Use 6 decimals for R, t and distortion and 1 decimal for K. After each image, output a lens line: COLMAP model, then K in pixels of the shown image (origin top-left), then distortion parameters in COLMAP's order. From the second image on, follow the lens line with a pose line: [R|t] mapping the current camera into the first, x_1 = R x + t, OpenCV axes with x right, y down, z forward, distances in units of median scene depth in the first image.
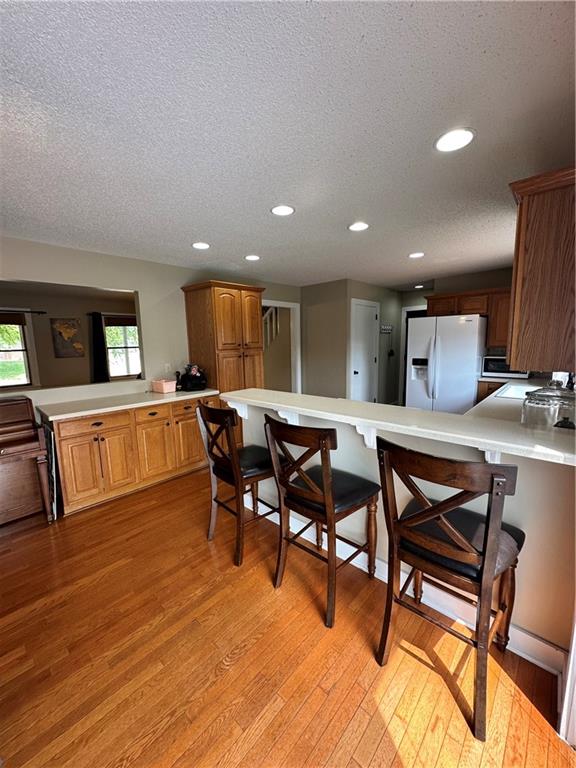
lens RADIAL K [[304.8, 0, 289.4], [0, 304.8, 381.9], [0, 0, 1]] dist [-0.003563, 0.000698]
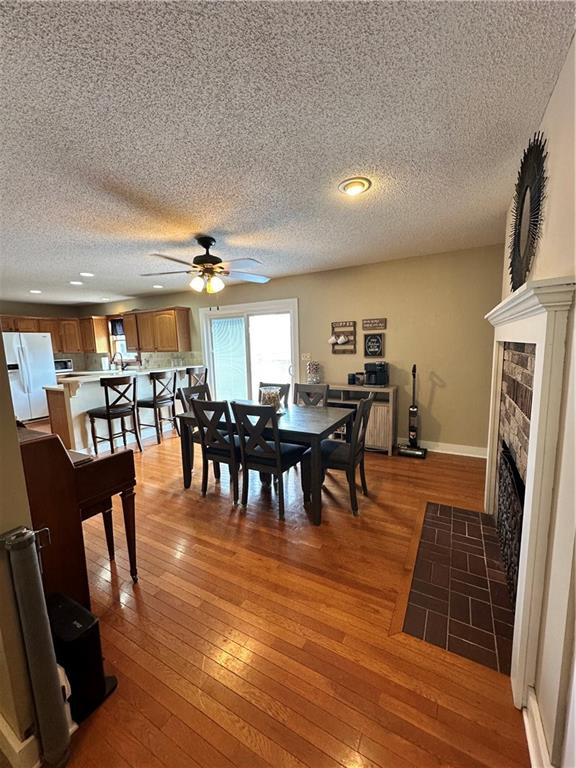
lens RADIAL K [[304.8, 0, 284.2], [0, 304.8, 387.9], [0, 0, 1]] dist [-0.003563, 0.000698]
pose [[-0.220792, -0.113594, 0.968683, -1.063561], [0.158438, 0.975825, 0.150544, 0.007793], [-0.962366, 0.186715, -0.197457, 0.177127]]
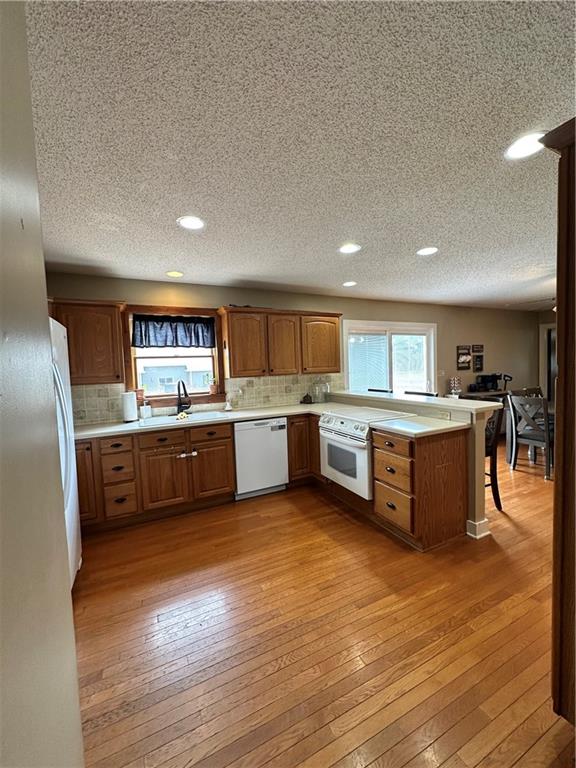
lens RADIAL K [[304.8, 0, 289.4], [0, 304.8, 385.2], [0, 0, 1]] dist [-0.003563, 0.000698]
pose [[-0.924406, 0.034499, 0.379846, 0.021290], [0.106631, 0.979566, 0.170532, -0.151958], [-0.366201, 0.198144, -0.909195, 1.207188]]
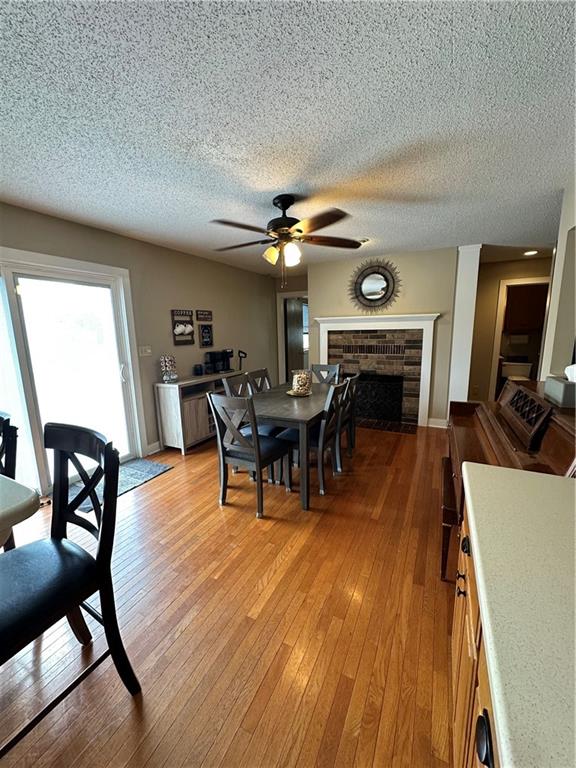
lens RADIAL K [[304.8, 0, 288.0], [0, 304.8, 387.1], [0, 0, 1]] dist [-0.003563, 0.000698]
pose [[-0.962245, 0.088226, -0.257490, -0.218735], [0.003610, 0.950063, 0.312037, -0.082720], [0.272162, 0.299326, -0.914512, 0.720679]]
